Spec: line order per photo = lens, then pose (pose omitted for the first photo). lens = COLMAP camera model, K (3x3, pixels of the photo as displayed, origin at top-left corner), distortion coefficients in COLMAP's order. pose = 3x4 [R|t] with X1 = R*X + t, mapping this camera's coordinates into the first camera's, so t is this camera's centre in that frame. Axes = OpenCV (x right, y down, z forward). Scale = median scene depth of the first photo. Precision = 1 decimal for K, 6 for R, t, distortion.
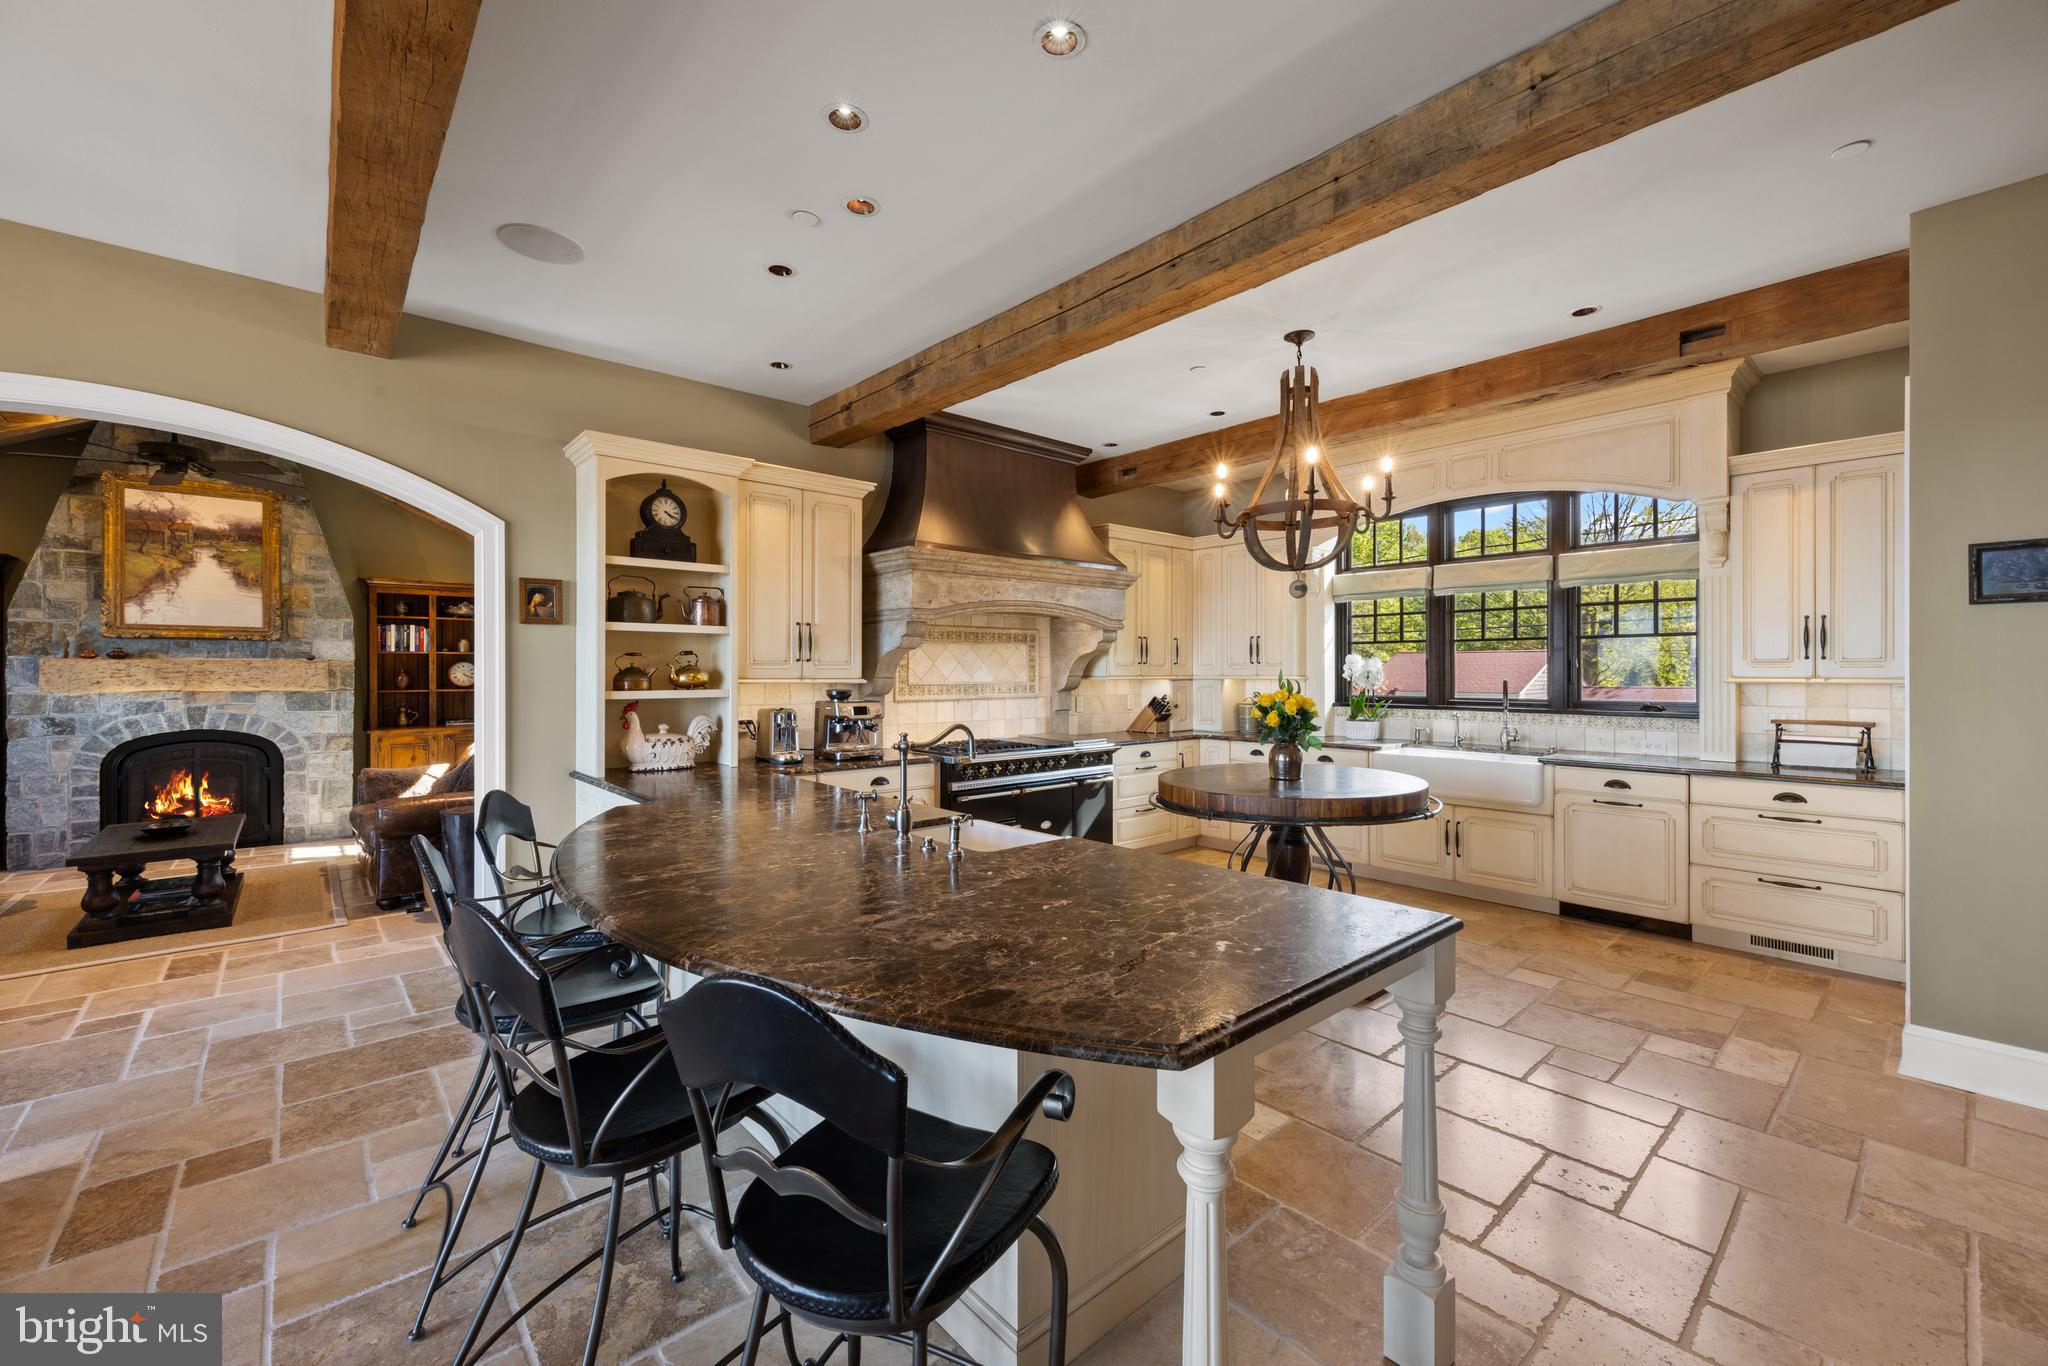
lens RADIAL K [[822.3, 0, 1030.4], [0, 822.3, 671.9], [0, 0, 1]] dist [0.001152, 0.000019]
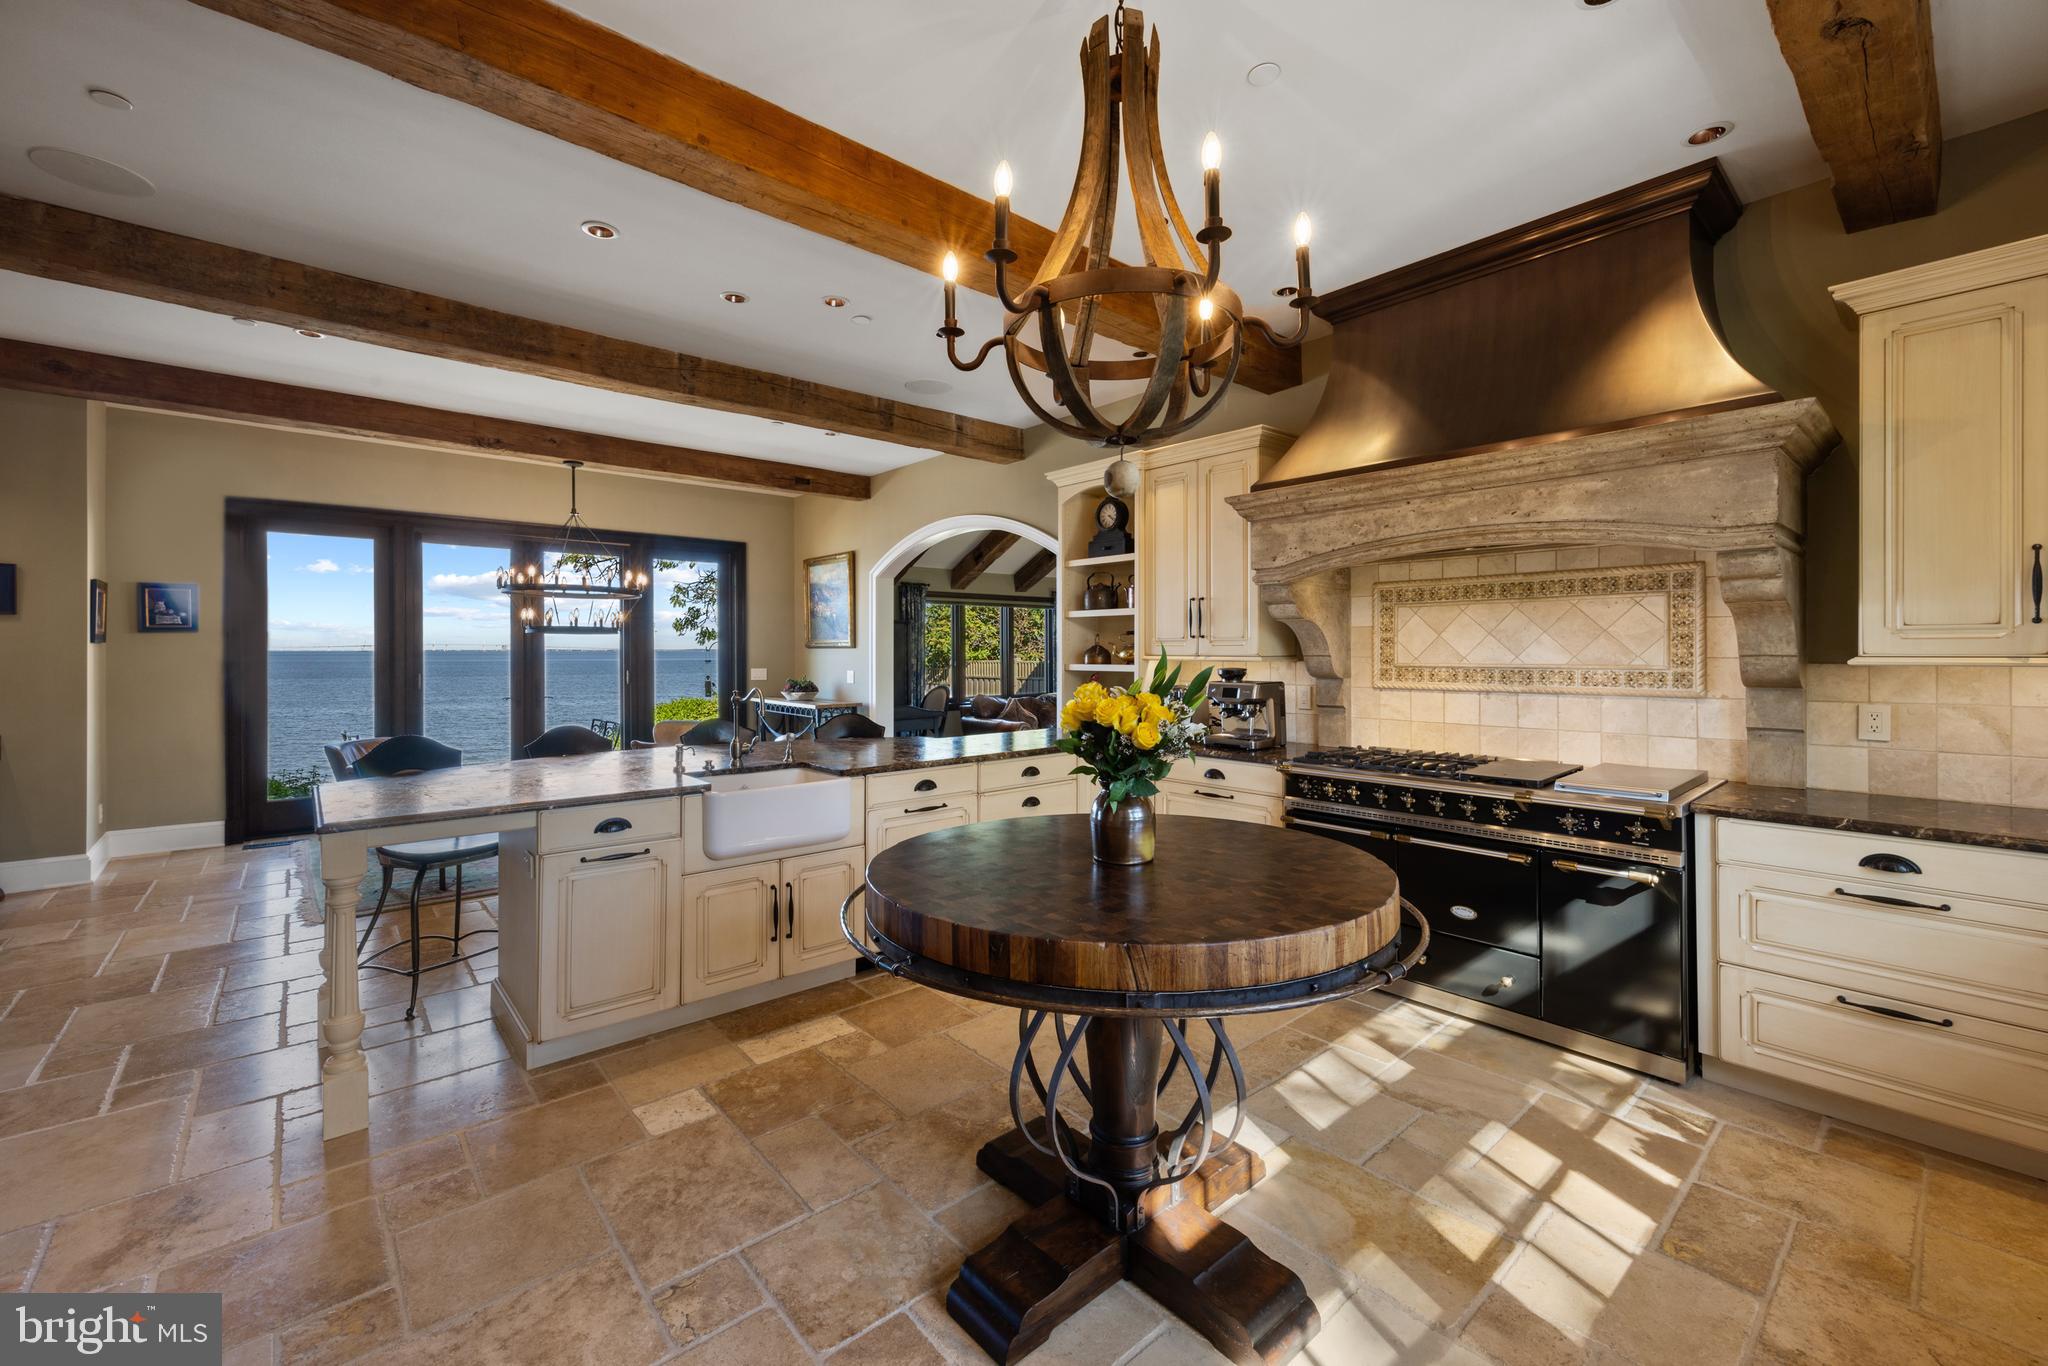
lens RADIAL K [[827.3, 0, 1025.4], [0, 827.3, 652.1], [0, 0, 1]] dist [0.002208, 0.000291]
pose [[-0.008072, 0.000491, -0.999967, 0.531276], [0.002082, 0.999998, 0.000474, 0.002210], [0.999965, -0.002078, -0.008073, 0.615310]]
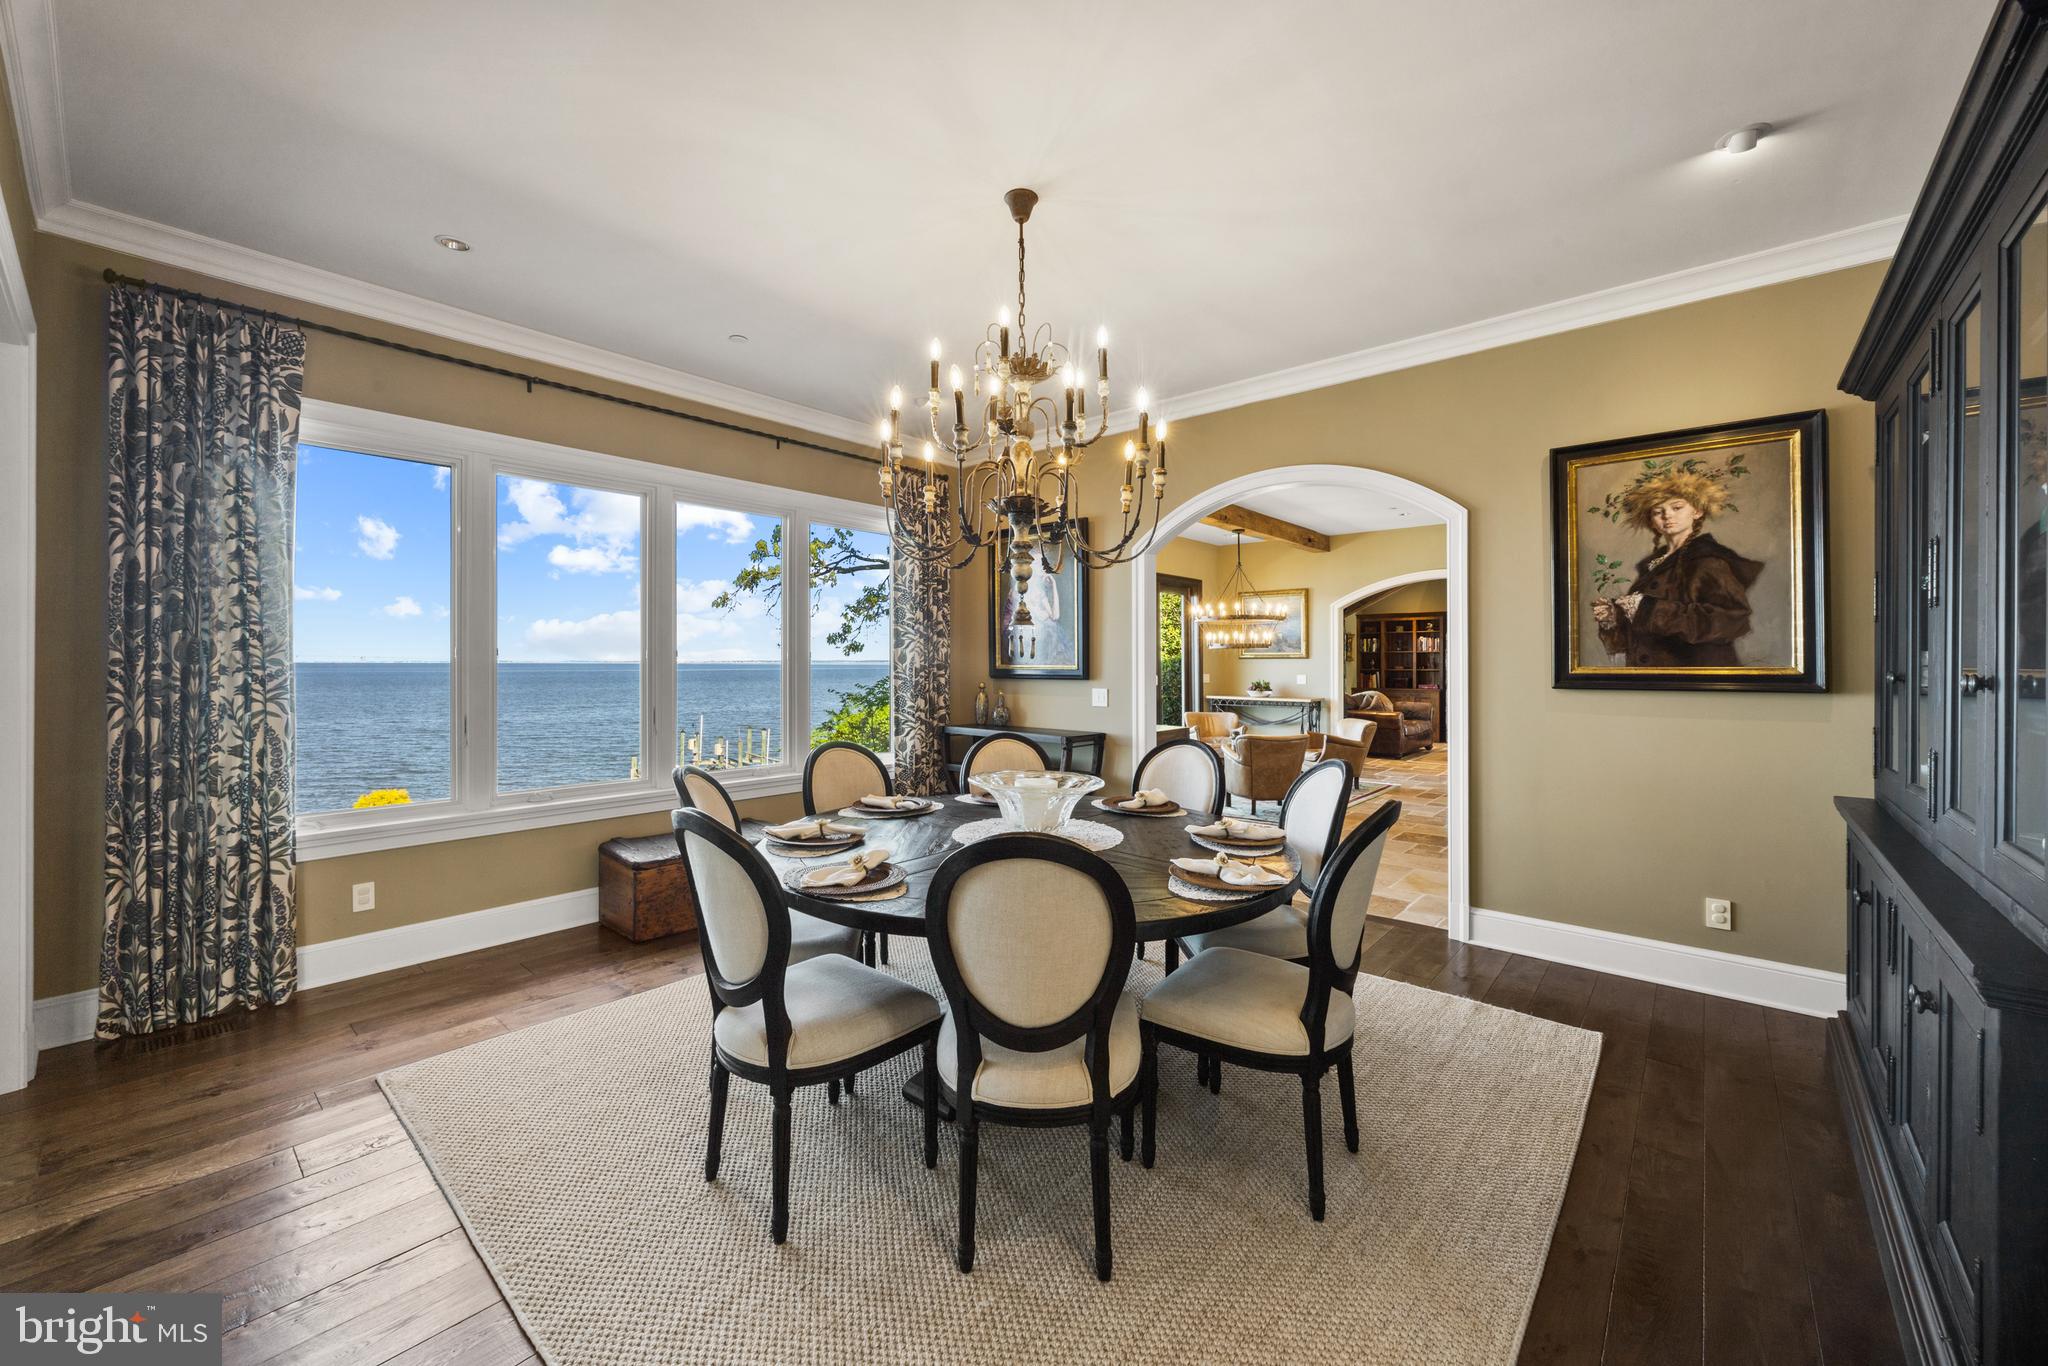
lens RADIAL K [[785.7, 0, 1024.9], [0, 785.7, 663.5], [0, 0, 1]] dist [-0.002010, -0.000009]
pose [[0.133479, -0.000407, -0.991052, 0.843303], [0.002800, 0.999996, -0.000033, 0.005254], [0.991048, -0.002771, 0.133480, -0.513010]]
